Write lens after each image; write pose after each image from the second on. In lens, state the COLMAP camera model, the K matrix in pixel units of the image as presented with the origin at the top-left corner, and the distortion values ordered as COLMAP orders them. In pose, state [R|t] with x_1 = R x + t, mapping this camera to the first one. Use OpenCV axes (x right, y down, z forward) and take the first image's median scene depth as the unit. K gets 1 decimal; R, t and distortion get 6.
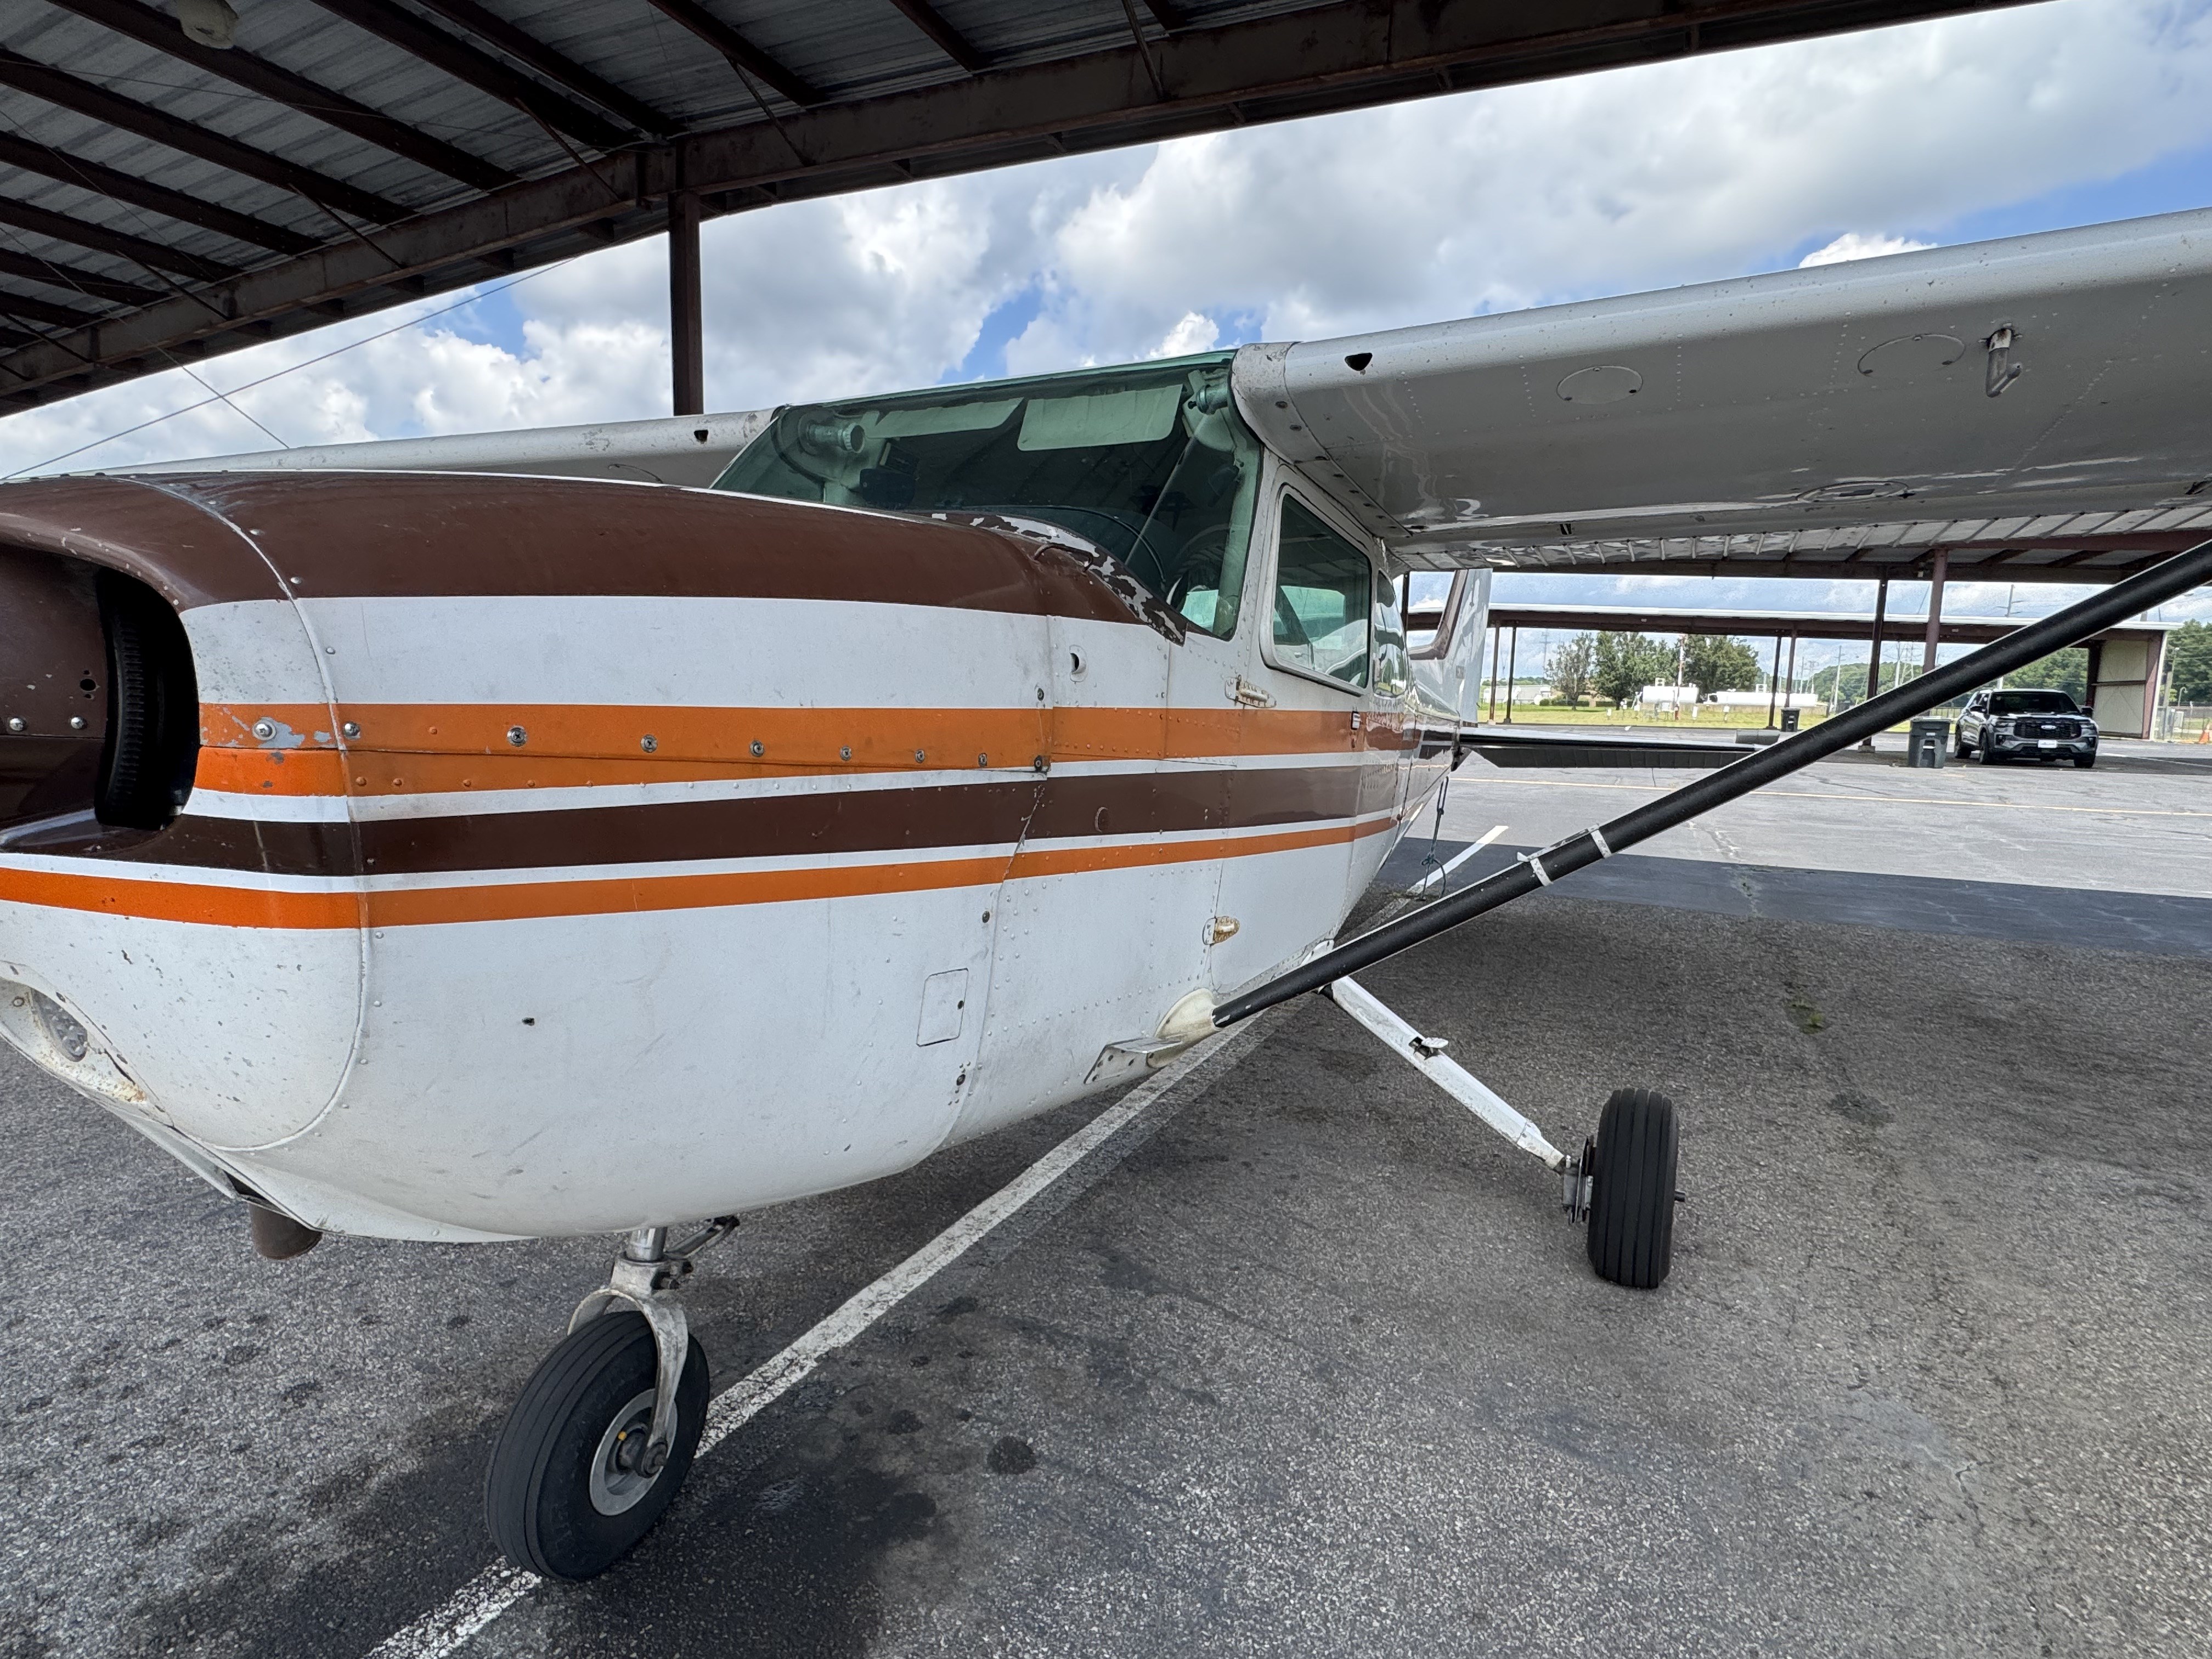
lens RADIAL K [[1132.5, 0, 1100.7], [0, 1132.5, 827.8], [0, 0, 1]] dist [-0.000243, -0.001551]
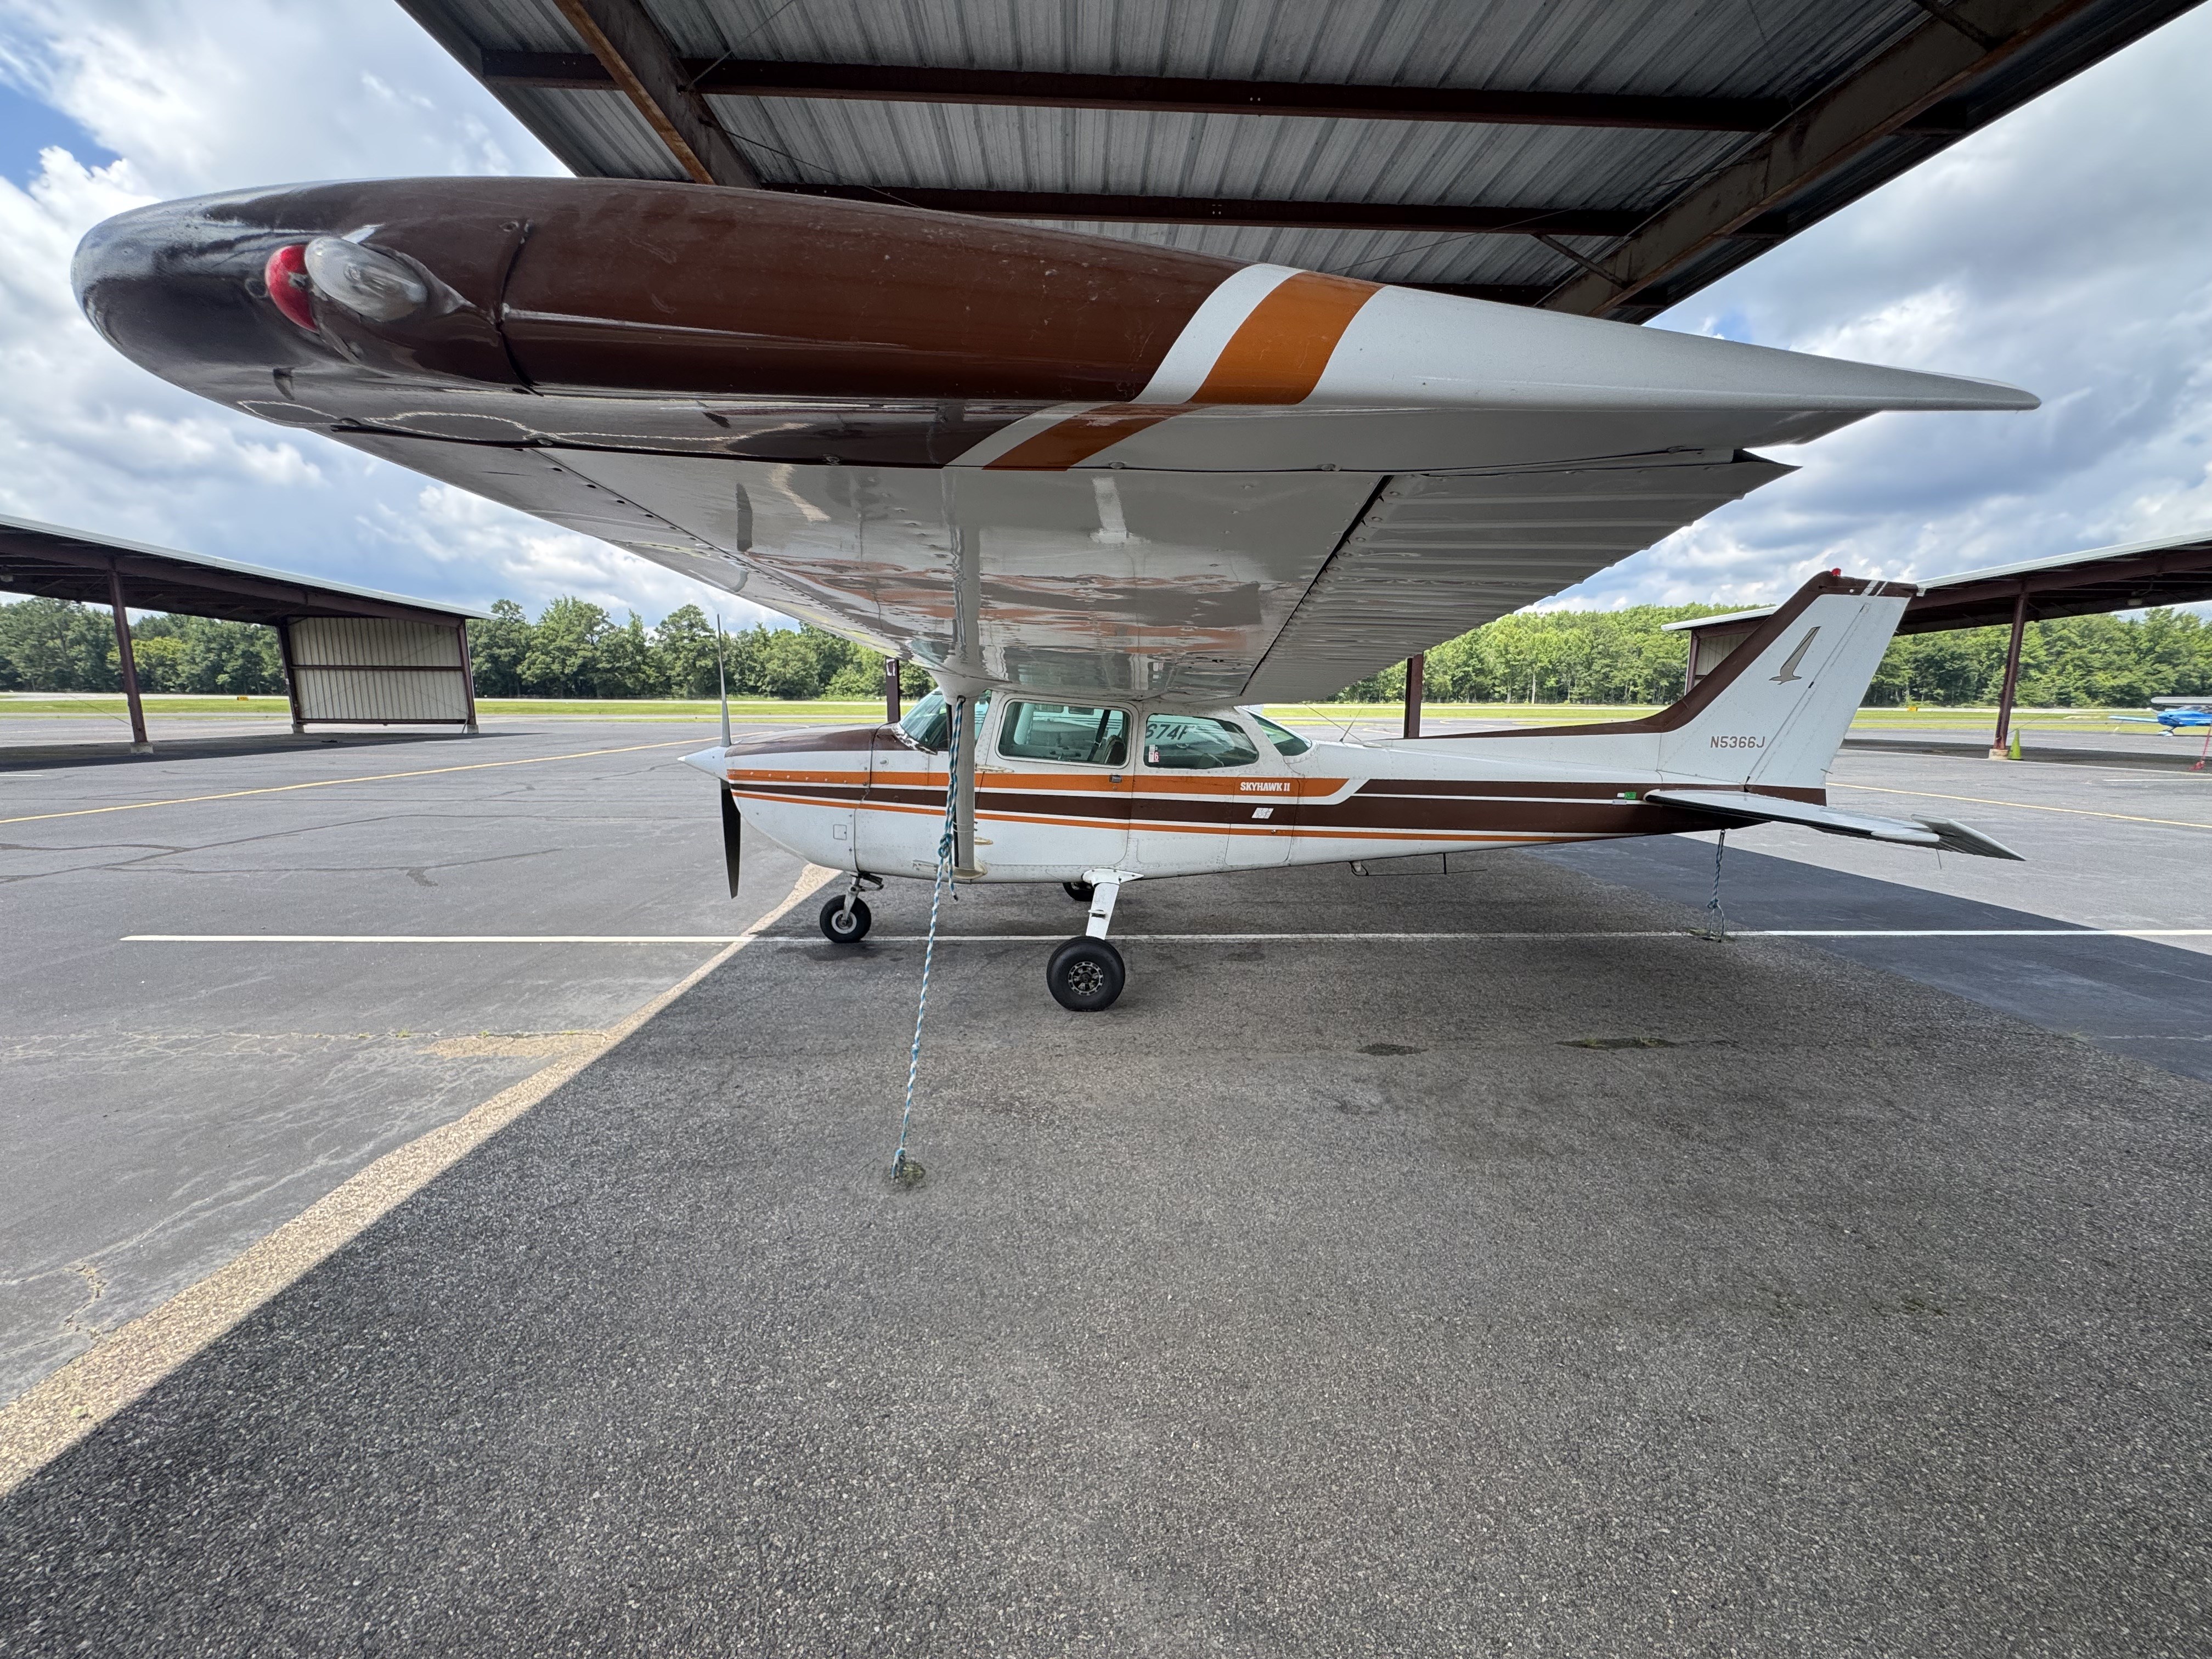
lens RADIAL K [[885.6, 0, 1105.0], [0, 885.6, 822.9], [0, 0, 1]] dist [-0.004170, 0.000890]
pose [[0.477624, 0.108879, -0.871792, 1.564484], [-0.100229, 0.992565, 0.069051, -0.108369], [0.872828, 0.054398, 0.484986, 0.059719]]
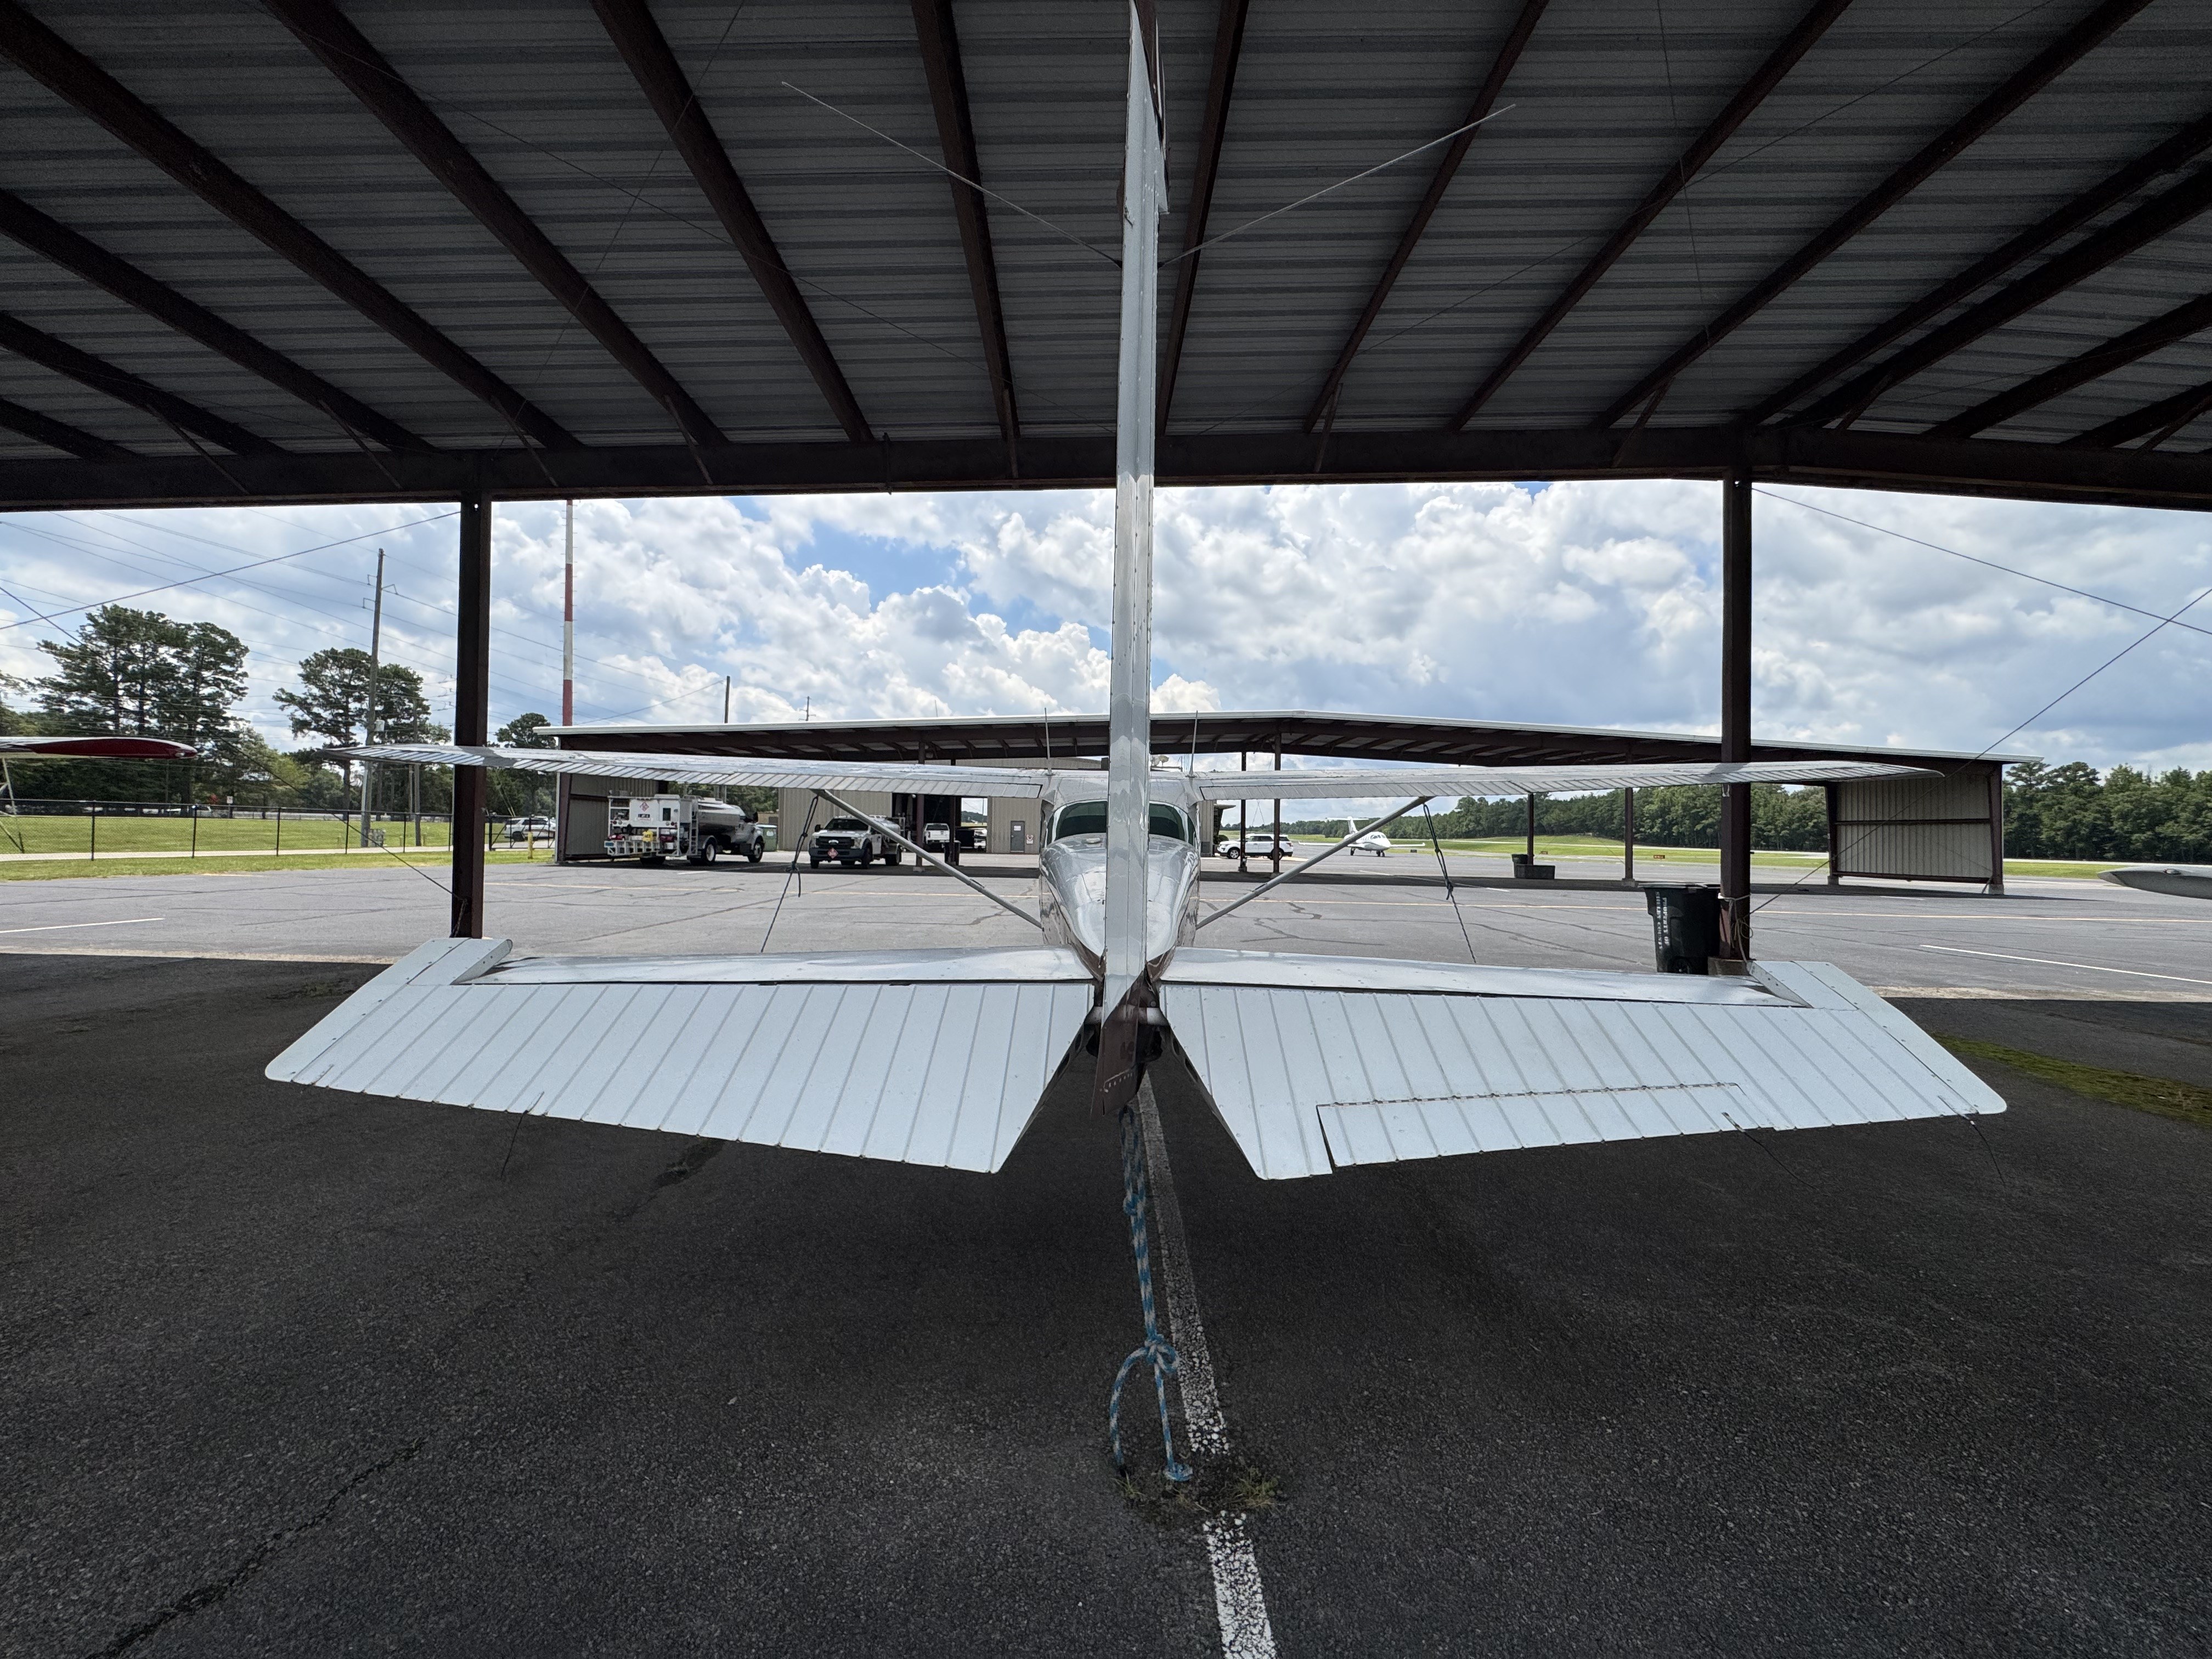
lens RADIAL K [[885.6, 0, 1104.4], [0, 885.6, 836.0], [0, 0, 1]] dist [-0.004170, 0.000890]
pose [[-0.890473, -0.037546, -0.453485, 0.896798], [-0.090105, 0.991406, 0.094848, -0.324430], [0.446027, 0.125321, -0.886202, 2.497081]]
